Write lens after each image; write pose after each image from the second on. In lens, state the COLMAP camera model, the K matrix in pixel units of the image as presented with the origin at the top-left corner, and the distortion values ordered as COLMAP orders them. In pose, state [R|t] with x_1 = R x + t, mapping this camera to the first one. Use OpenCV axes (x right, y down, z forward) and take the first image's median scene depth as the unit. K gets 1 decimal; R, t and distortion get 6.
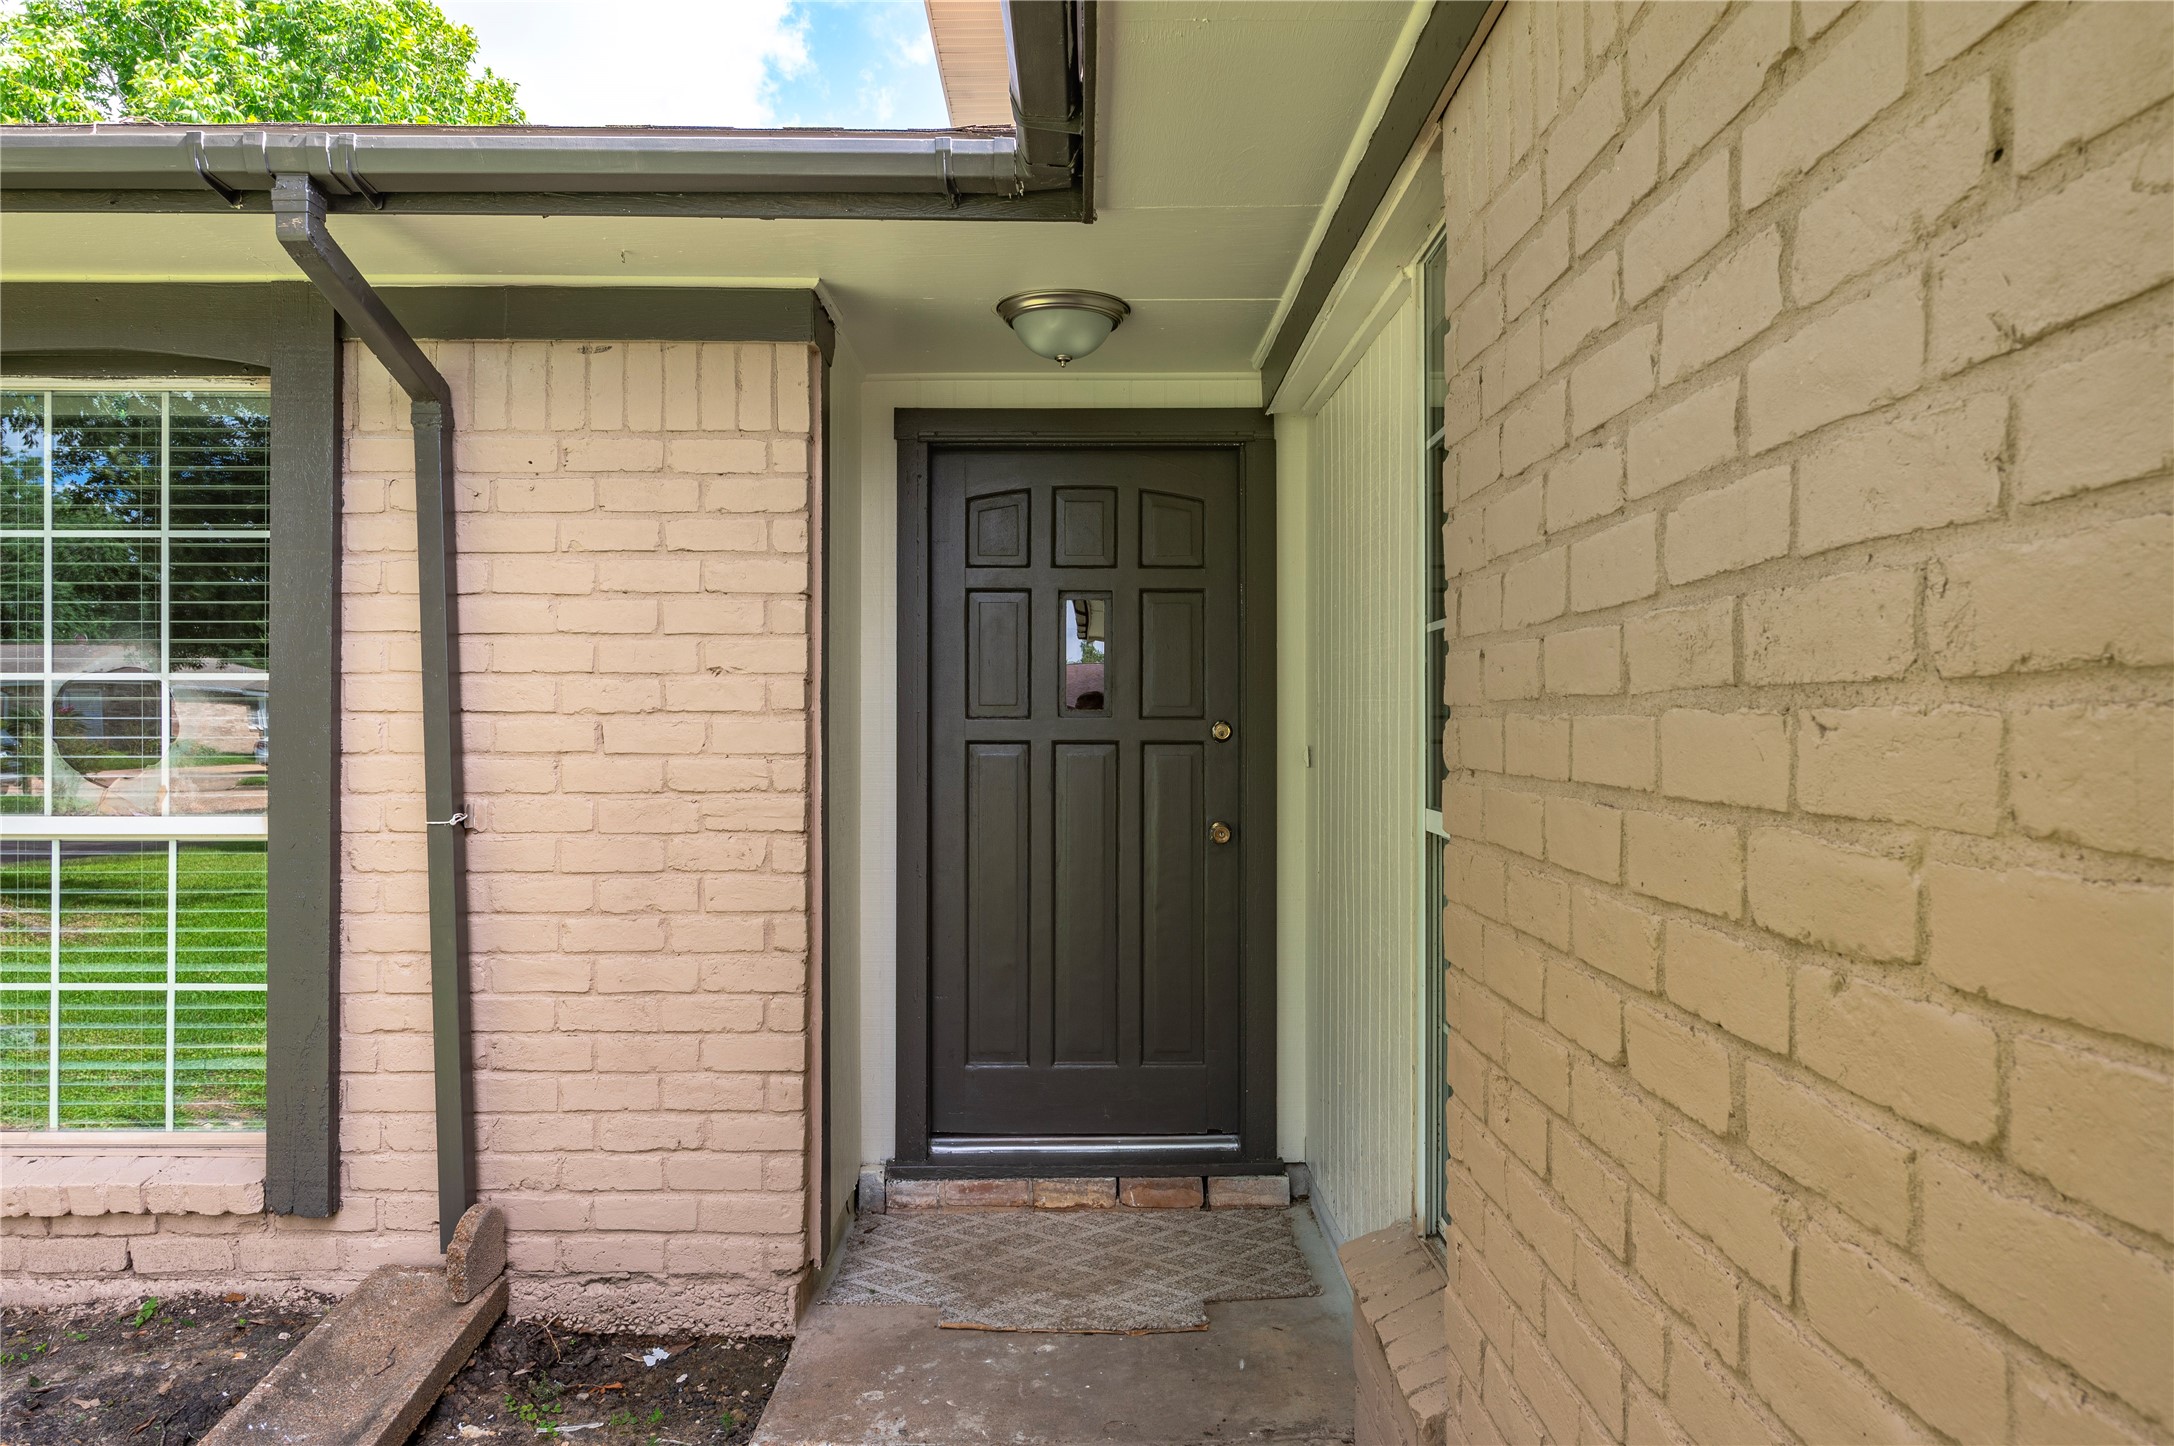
lens RADIAL K [[1470.5, 0, 1099.0], [0, 1470.5, 724.7], [0, 0, 1]] dist [0.007942, -0.001373]
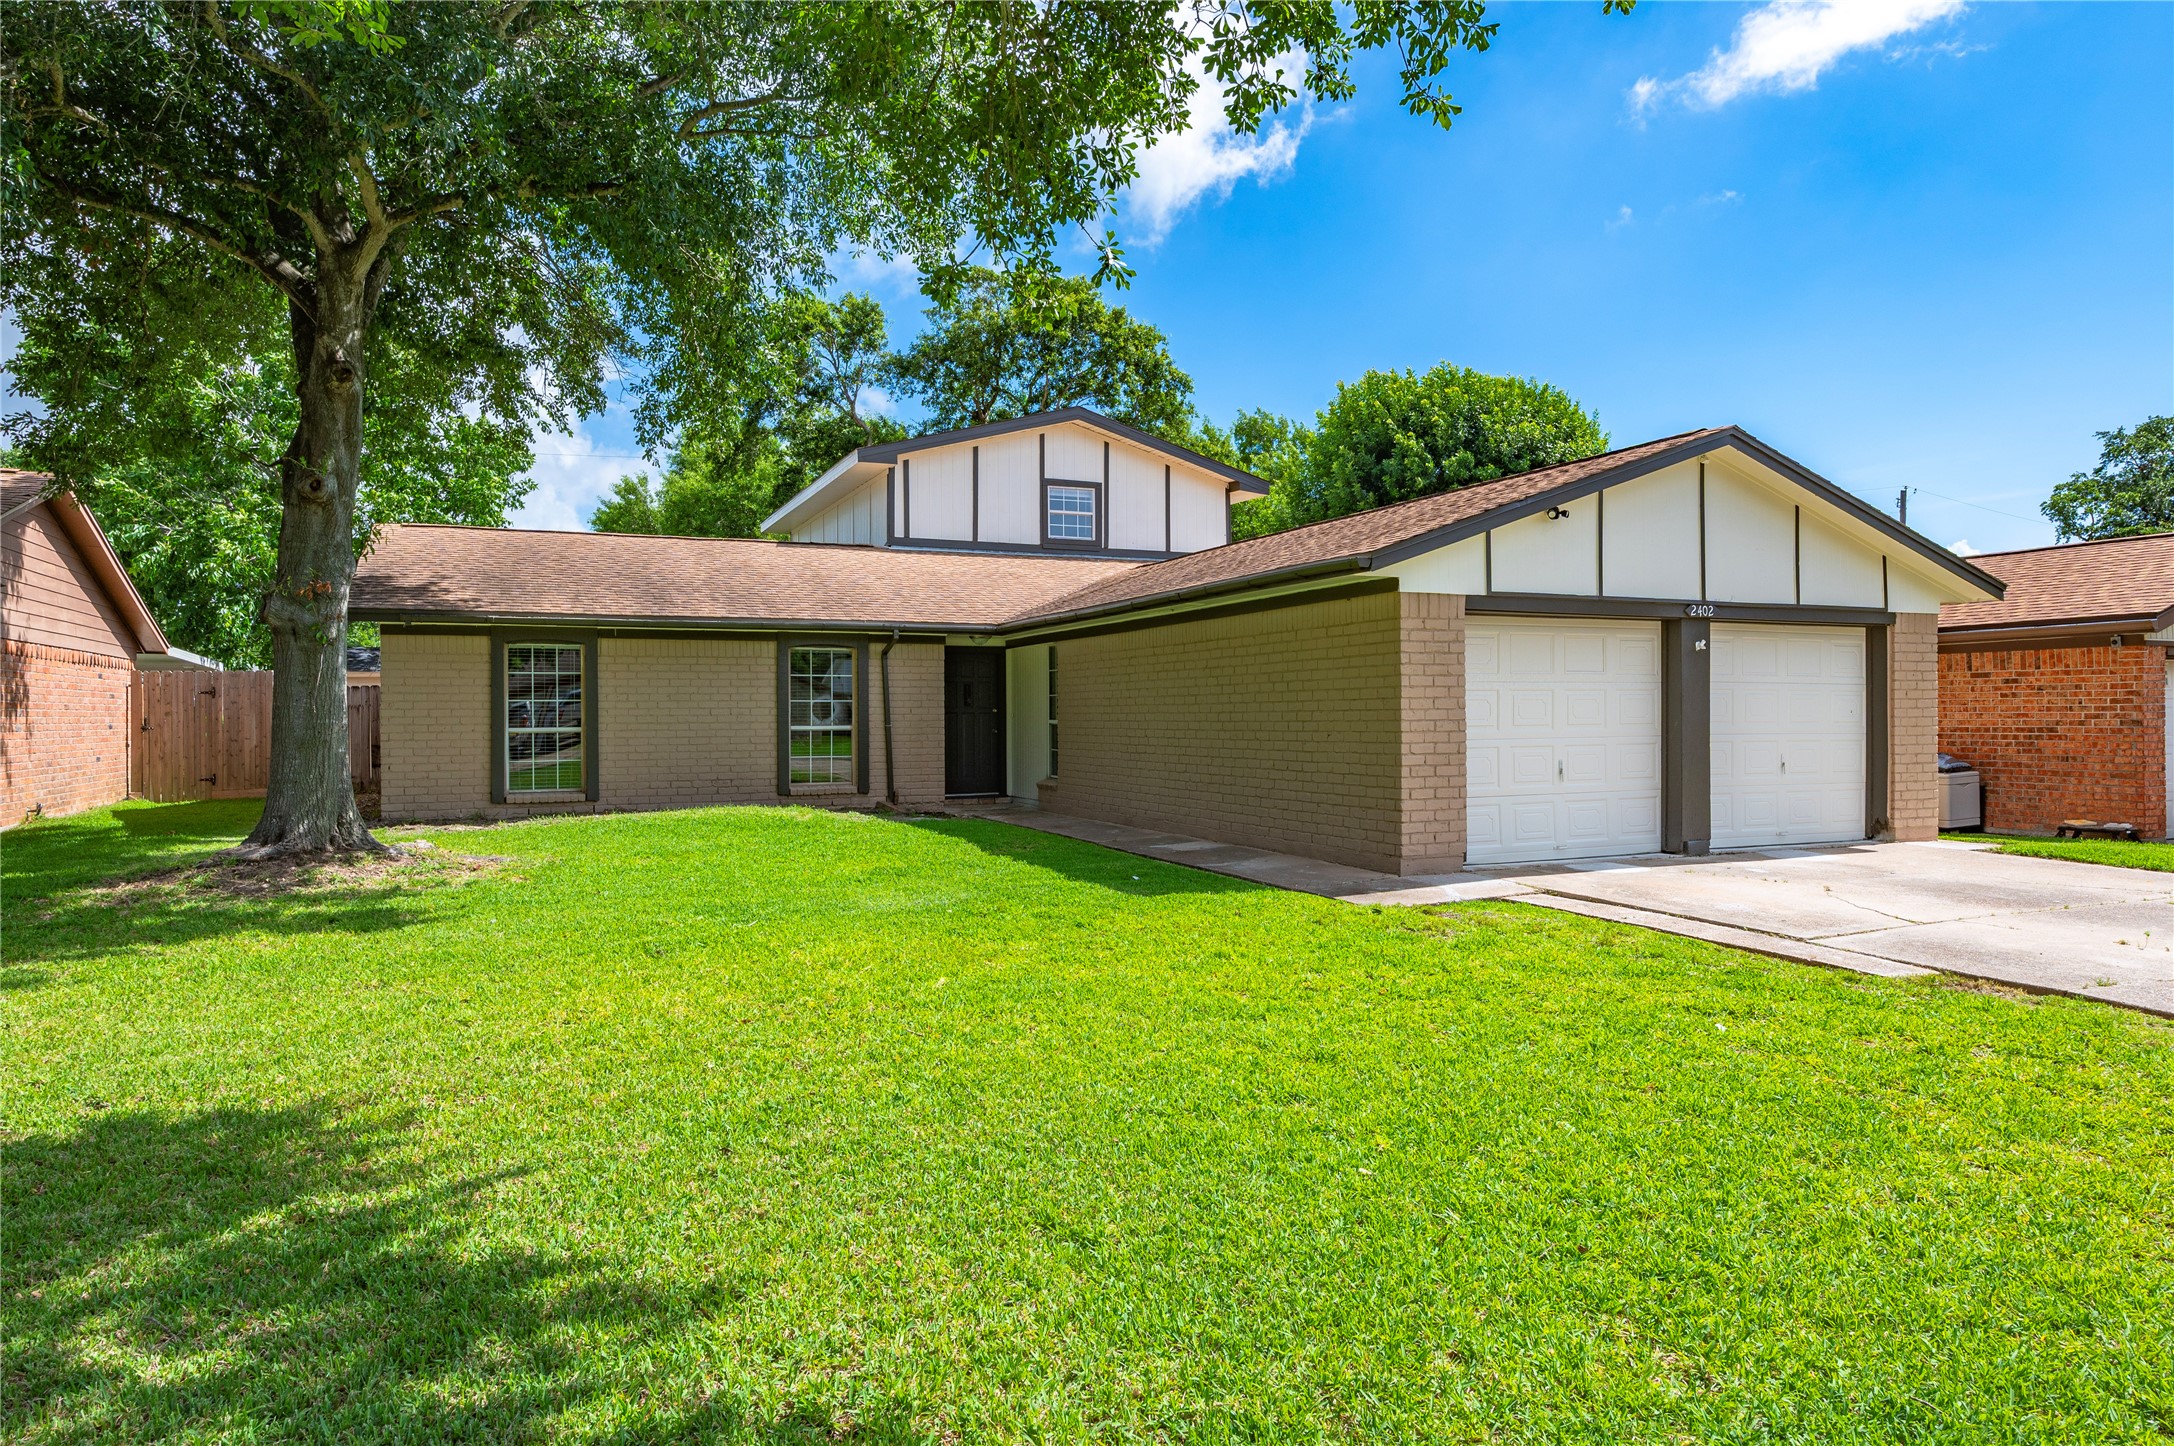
lens RADIAL K [[1332.5, 0, 1097.5], [0, 1332.5, 724.8], [0, 0, 1]] dist [-0.003857, 0.000571]
pose [[0.918959, -0.007712, 0.394279, -1.743808], [0.005742, 0.999964, 0.006177, 0.033173], [-0.394312, -0.003413, 0.918970, -4.153979]]
